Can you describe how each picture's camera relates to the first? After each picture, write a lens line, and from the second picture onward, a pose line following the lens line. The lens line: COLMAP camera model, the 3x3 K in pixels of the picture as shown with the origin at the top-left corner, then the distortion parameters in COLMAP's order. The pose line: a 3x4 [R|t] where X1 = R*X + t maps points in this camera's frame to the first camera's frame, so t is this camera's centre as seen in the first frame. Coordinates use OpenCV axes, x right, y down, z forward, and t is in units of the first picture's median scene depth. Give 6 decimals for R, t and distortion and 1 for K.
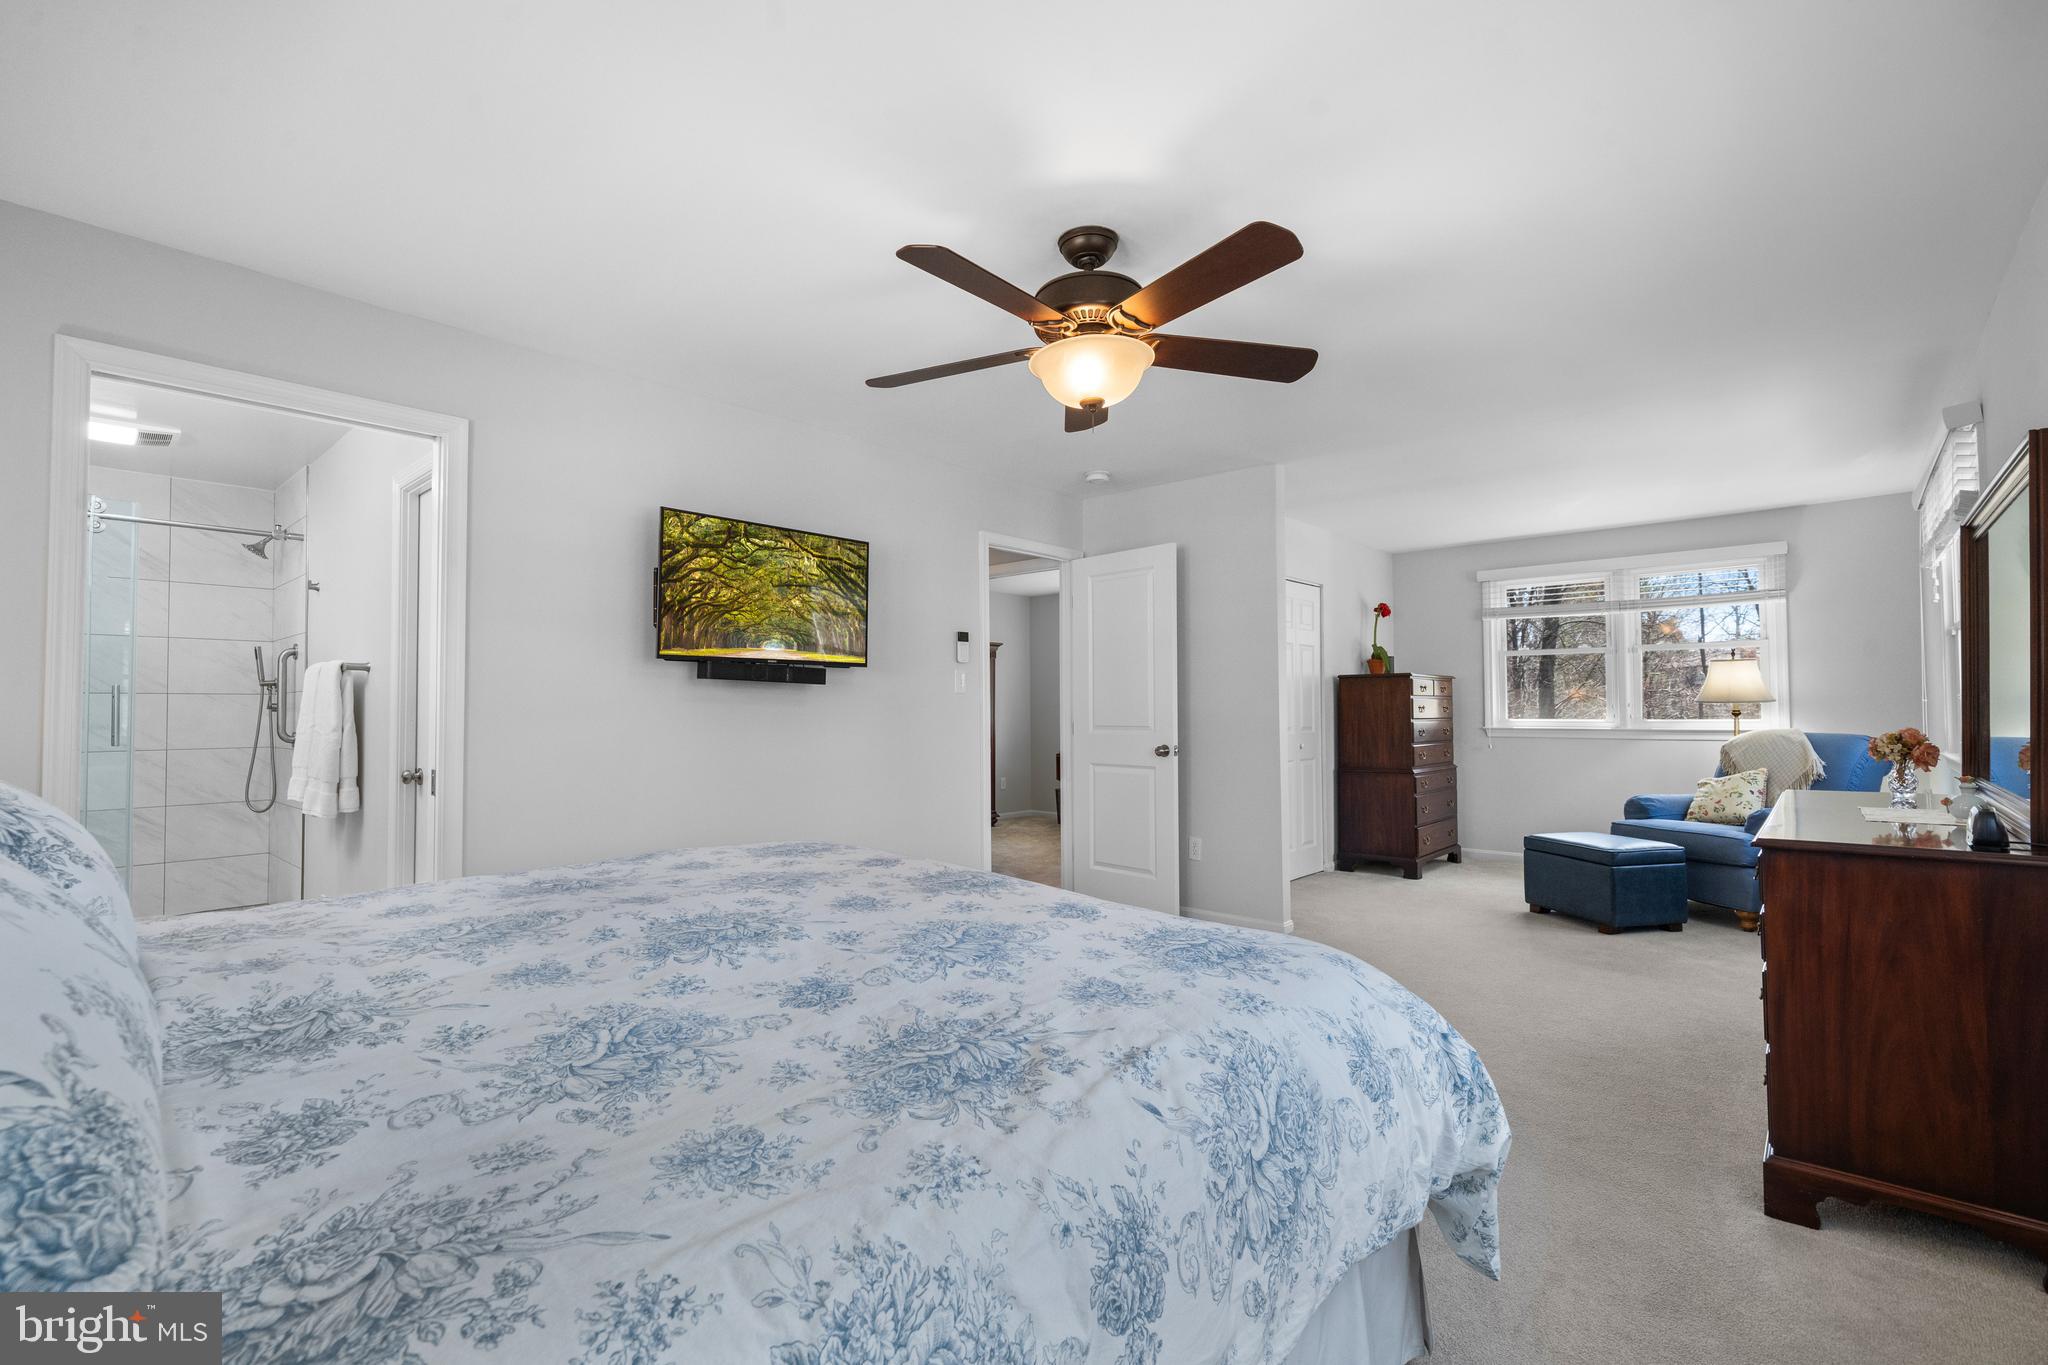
lens RADIAL K [[881.8, 0, 1025.0], [0, 881.8, 688.4], [0, 0, 1]] dist [-0.003056, -0.000091]
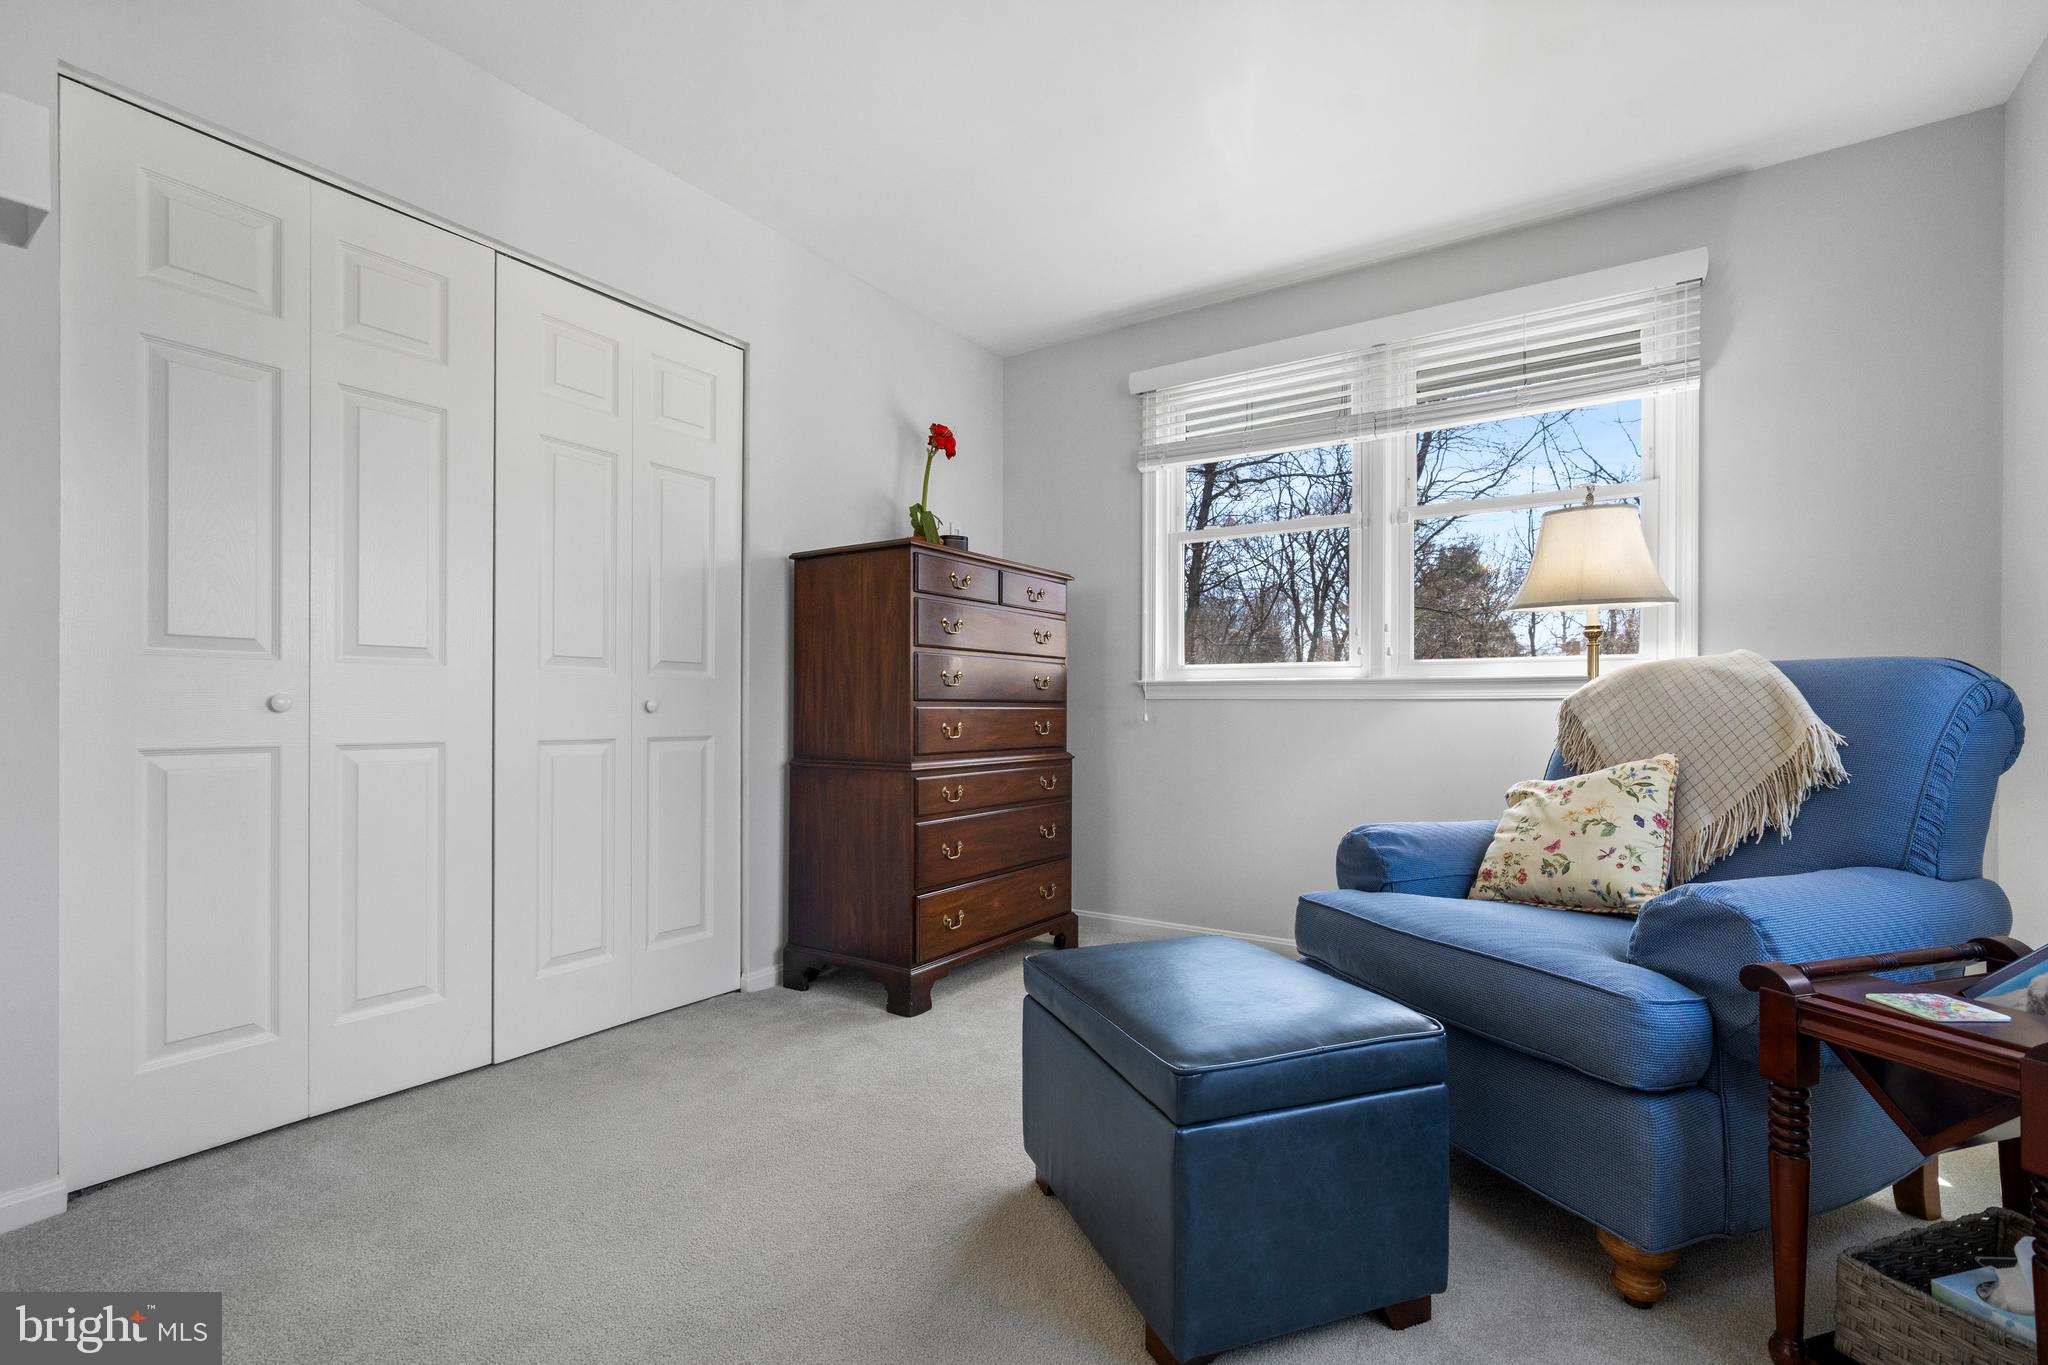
lens RADIAL K [[881.8, 0, 1043.7], [0, 881.8, 713.7], [0, 0, 1]] dist [-0.003056, -0.000091]
pose [[0.988713, 0.007872, 0.149618, 0.466255], [-0.012551, 0.999460, 0.030351, 0.058289], [-0.149298, -0.031886, 0.988278, 0.598364]]
